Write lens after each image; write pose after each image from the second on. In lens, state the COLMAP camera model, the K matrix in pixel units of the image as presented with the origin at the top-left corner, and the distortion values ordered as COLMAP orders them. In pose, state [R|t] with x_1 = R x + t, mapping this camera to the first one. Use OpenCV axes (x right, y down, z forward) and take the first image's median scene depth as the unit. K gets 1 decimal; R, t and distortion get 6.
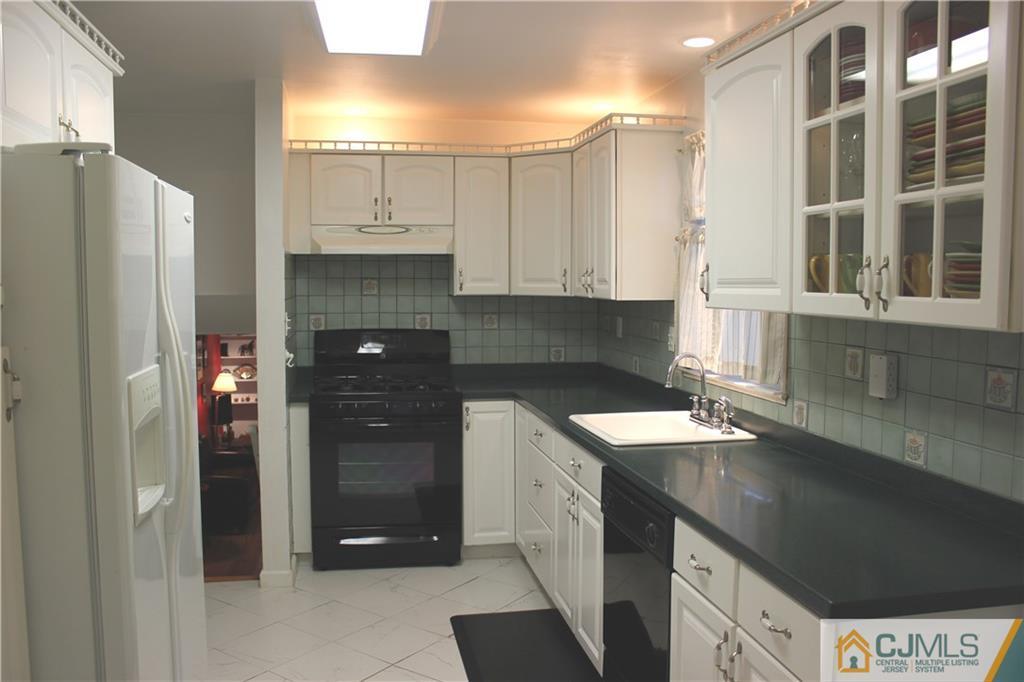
lens RADIAL K [[852.2, 0, 505.8], [0, 852.2, 340.1], [0, 0, 1]] dist [-0.166783, 0.147974]
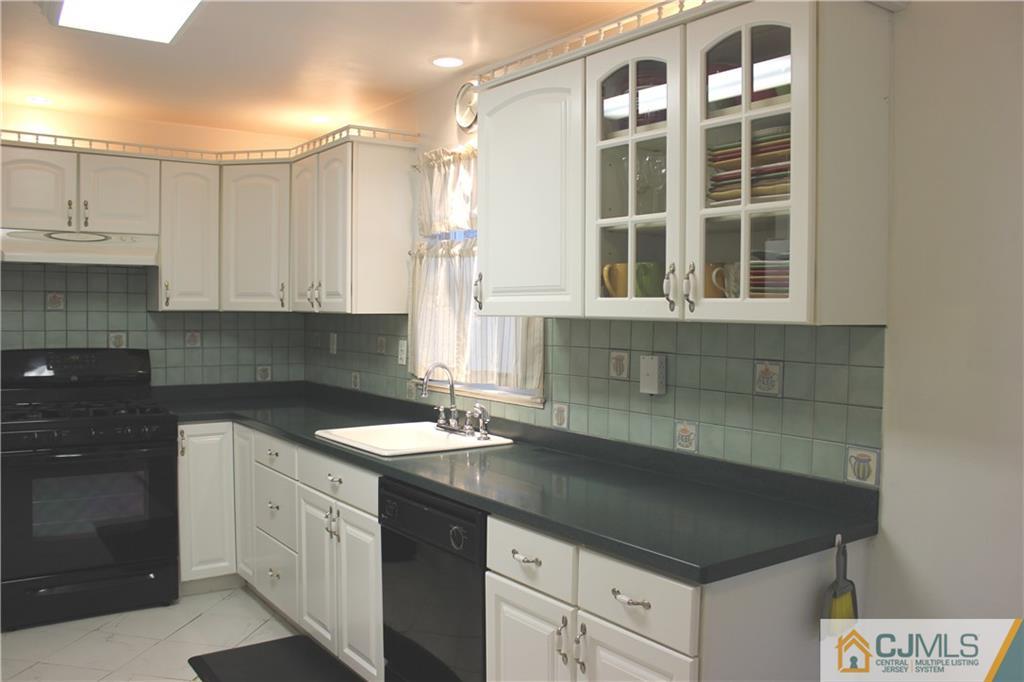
lens RADIAL K [[852.2, 0, 510.0], [0, 852.2, 344.9], [0, 0, 1]] dist [-0.166783, 0.147974]
pose [[0.903220, -0.010637, 0.429046, -0.148315], [0.021665, 0.999548, -0.020828, 0.016465], [-0.428631, 0.028108, 0.903042, 0.035935]]
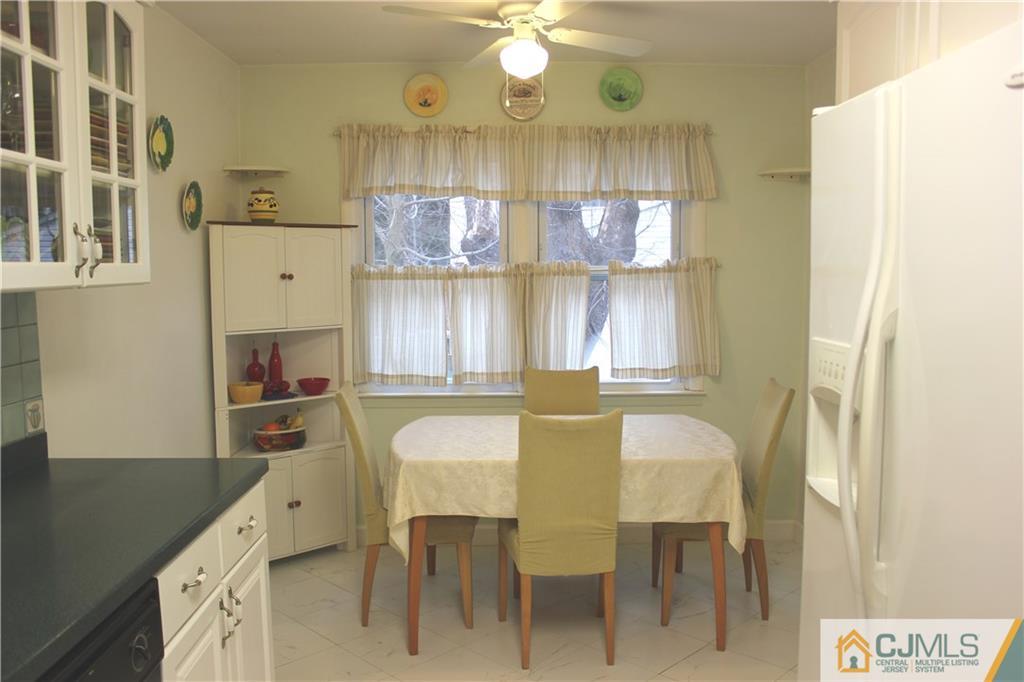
lens RADIAL K [[852.2, 0, 512.9], [0, 852.2, 343.4], [0, 0, 1]] dist [-0.166783, 0.147974]
pose [[-0.985236, -0.014424, 0.170591, -0.146016], [0.013501, 0.986795, 0.161412, -0.064673], [-0.170666, 0.161333, -0.972031, 1.100678]]
